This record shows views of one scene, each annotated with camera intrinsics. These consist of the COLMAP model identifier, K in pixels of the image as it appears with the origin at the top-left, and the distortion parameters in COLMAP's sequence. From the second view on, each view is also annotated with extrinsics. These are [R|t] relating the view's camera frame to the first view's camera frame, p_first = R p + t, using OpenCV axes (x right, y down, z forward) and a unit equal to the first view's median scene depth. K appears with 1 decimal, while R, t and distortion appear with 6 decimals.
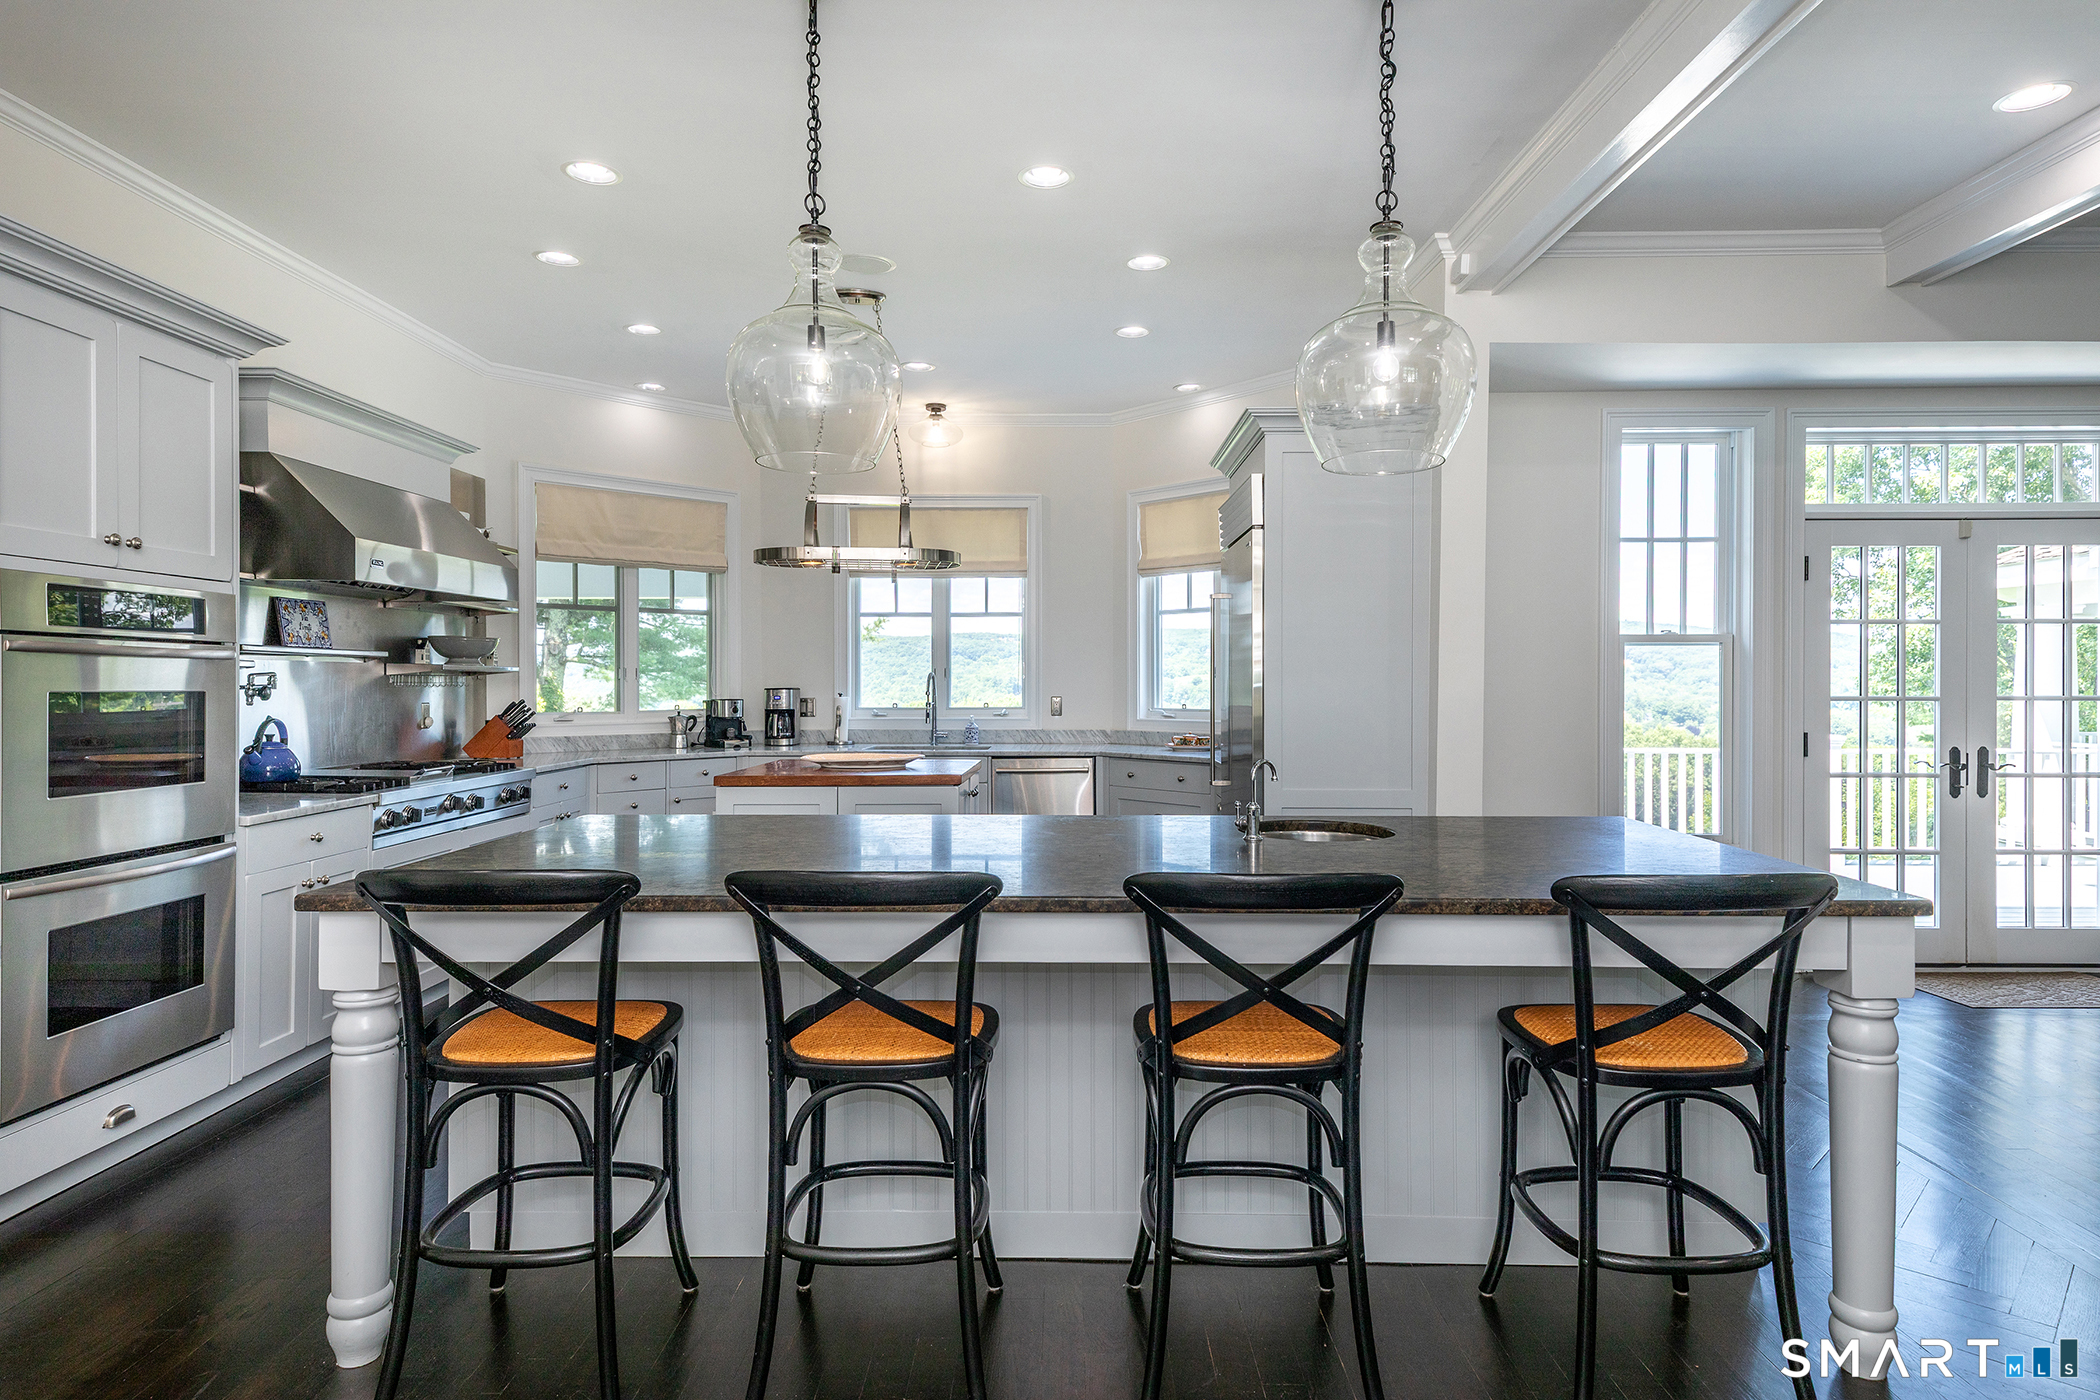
lens RADIAL K [[1018.2, 0, 1029.2], [0, 1018.2, 682.2], [0, 0, 1]] dist [-0.001386, -0.000154]
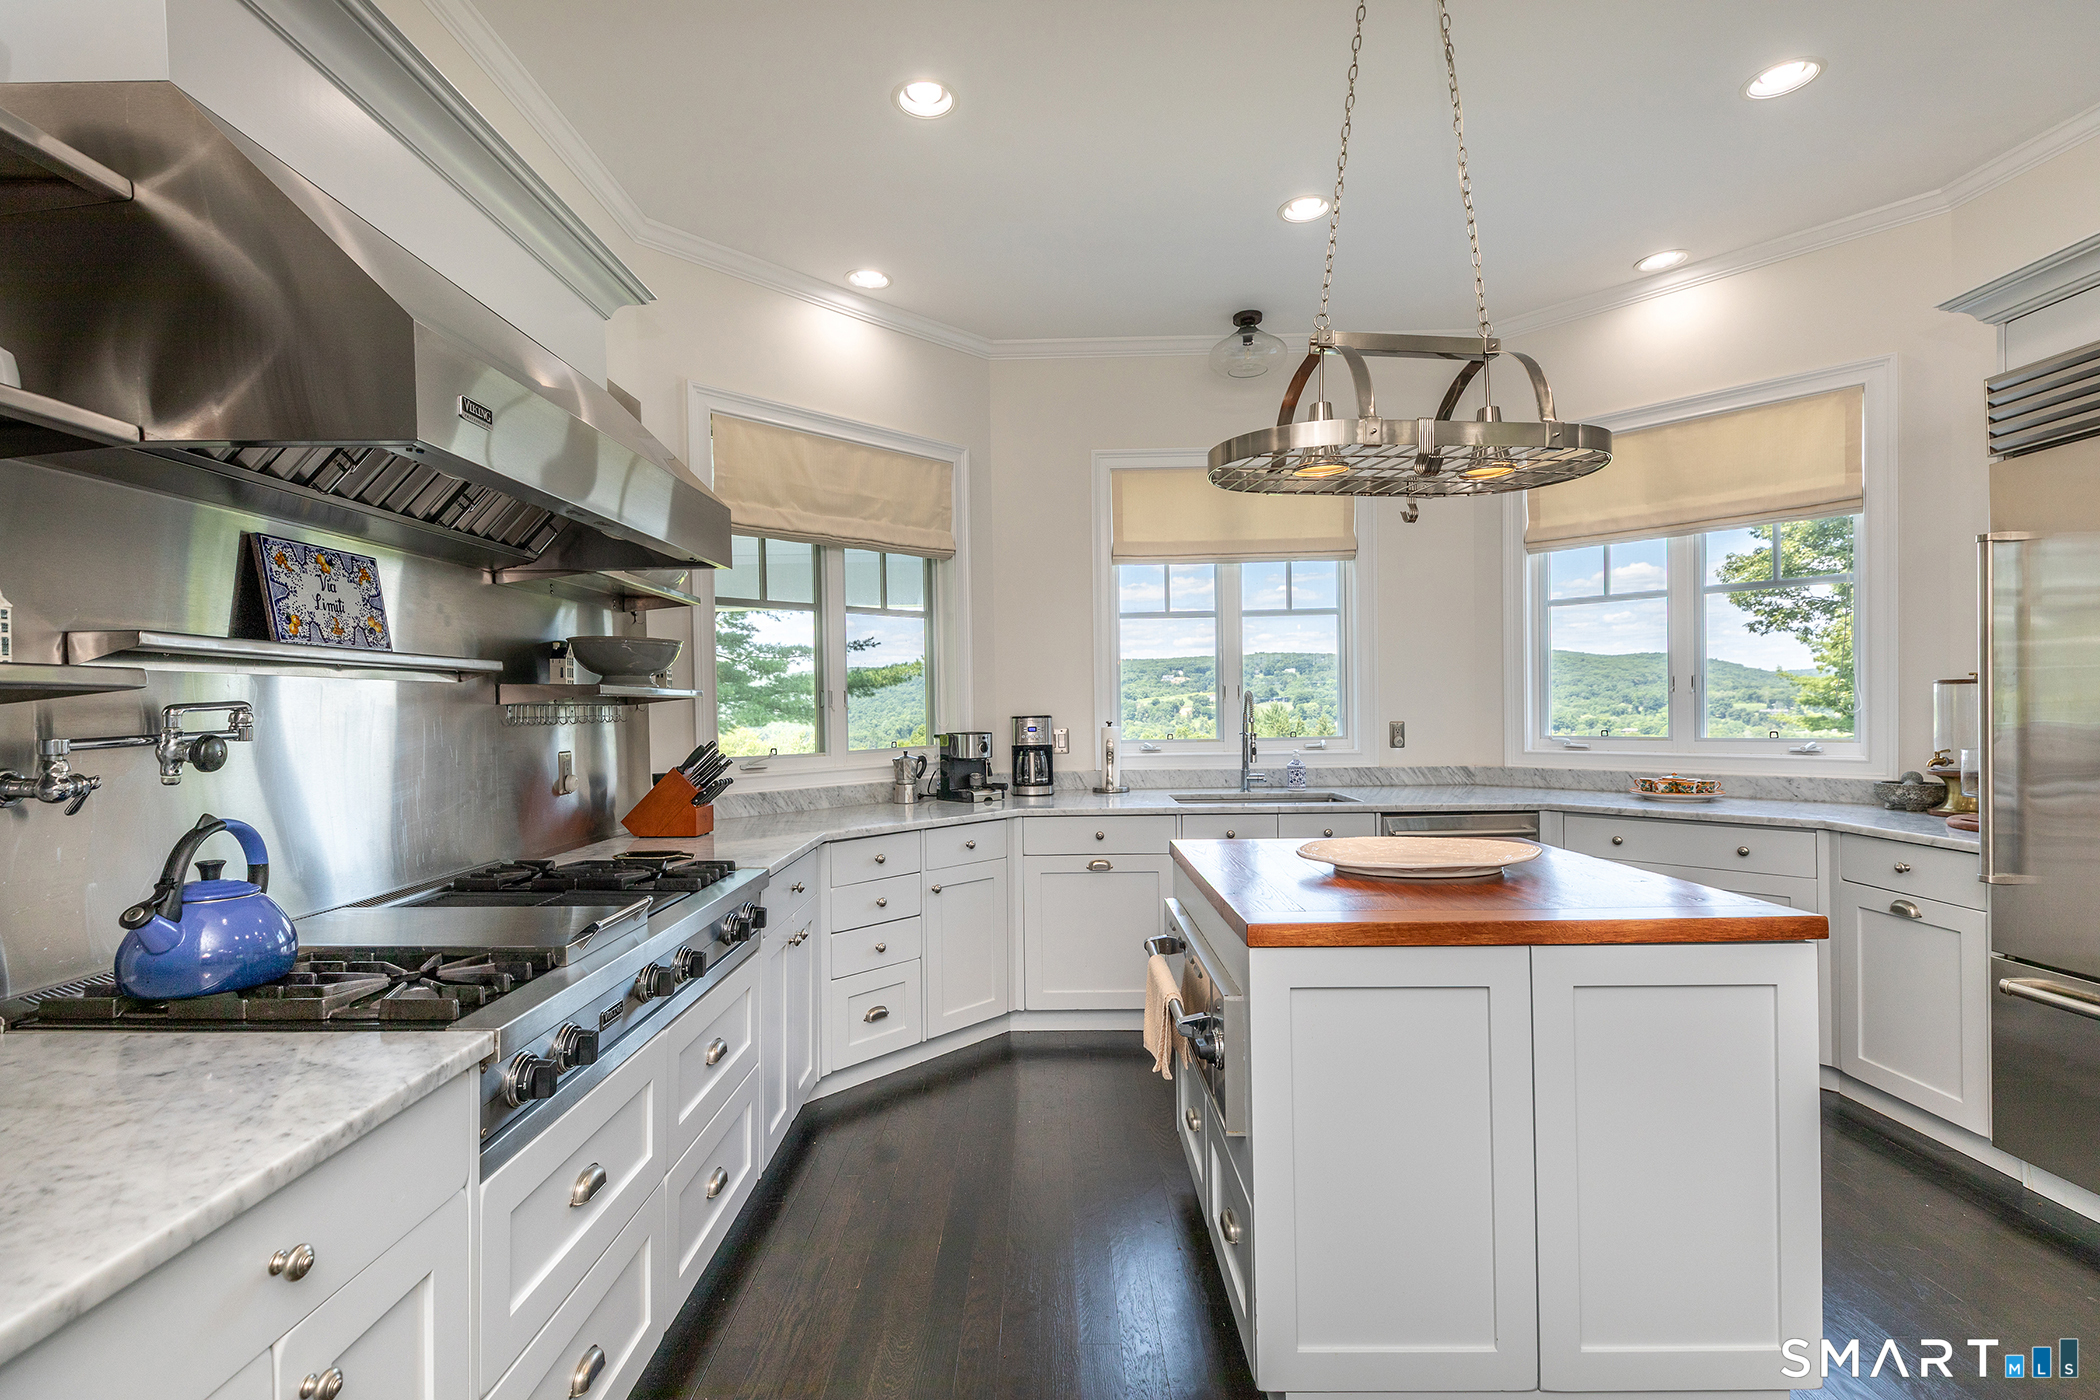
lens RADIAL K [[957.8, 0, 1062.3], [0, 957.8, 702.4], [0, 0, 1]] dist [0.008593, 0.000688]
pose [[0.999558, -0.015566, -0.025343, -0.242417], [0.015510, 0.999877, -0.002433, -0.002017], [0.025378, 0.002039, 0.999676, 0.376703]]
